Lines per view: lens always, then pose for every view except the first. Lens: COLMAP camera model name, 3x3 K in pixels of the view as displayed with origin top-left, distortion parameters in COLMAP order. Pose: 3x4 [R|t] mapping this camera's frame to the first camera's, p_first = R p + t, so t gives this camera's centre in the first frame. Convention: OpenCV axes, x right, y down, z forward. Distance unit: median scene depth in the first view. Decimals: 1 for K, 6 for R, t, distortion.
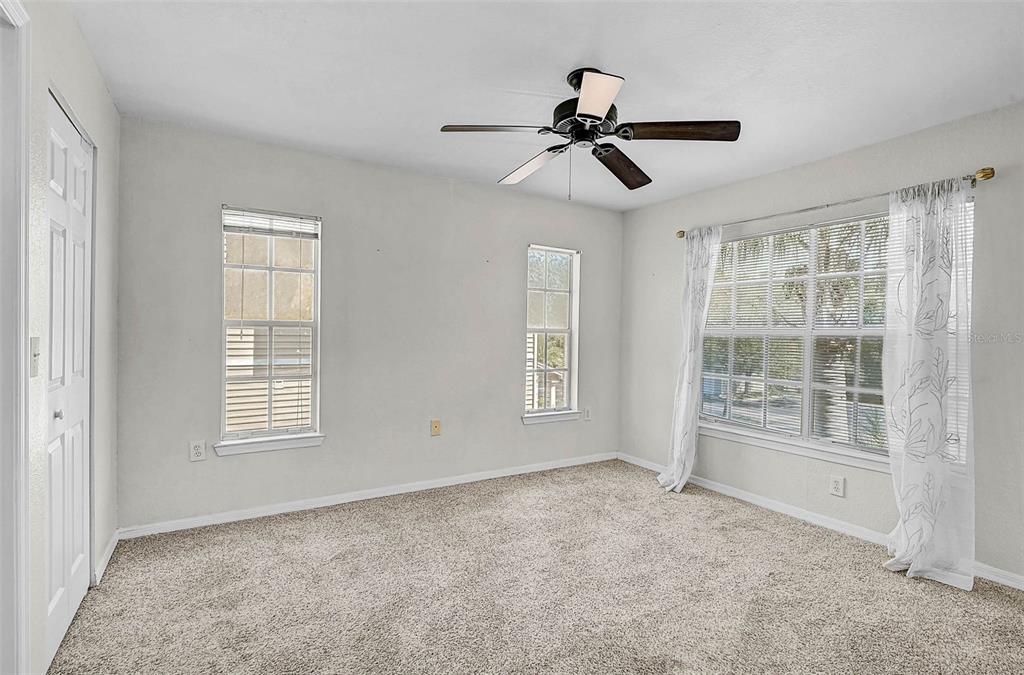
lens RADIAL K [[505.2, 0, 512.0], [0, 505.2, 337.5], [0, 0, 1]] dist [0.001080, -0.000320]
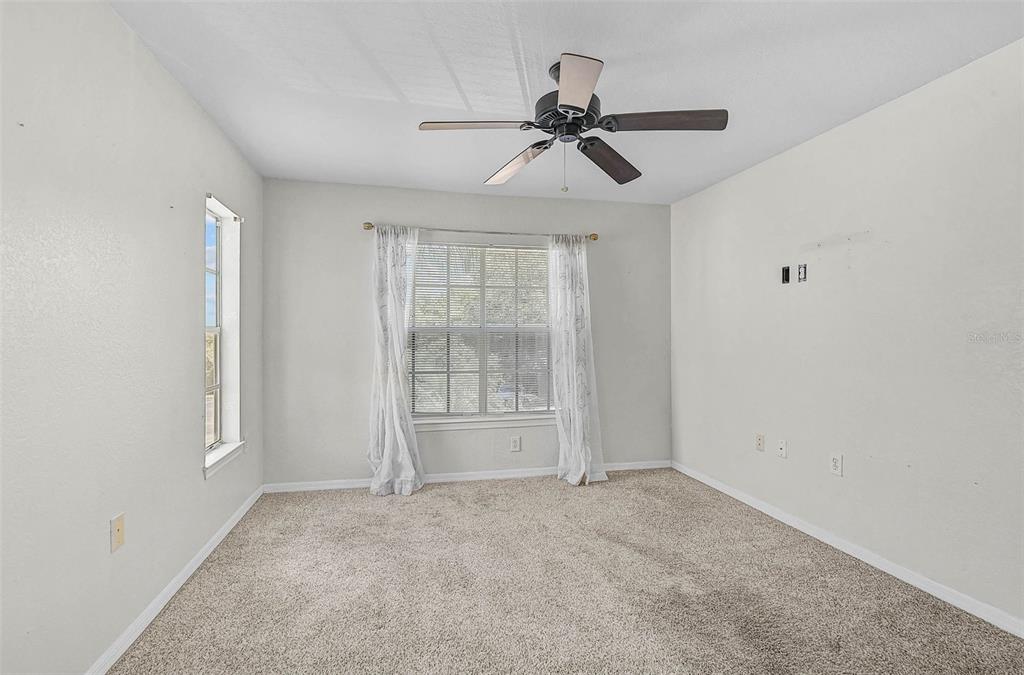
lens RADIAL K [[482.7, 0, 513.1], [0, 482.7, 332.1], [0, 0, 1]] dist [-0.001125, -0.002247]
pose [[0.304893, -0.005094, 0.952373, -0.552779], [0.016887, 0.999857, -0.000058, -0.002785], [-0.952237, 0.016100, 0.304935, 0.589367]]
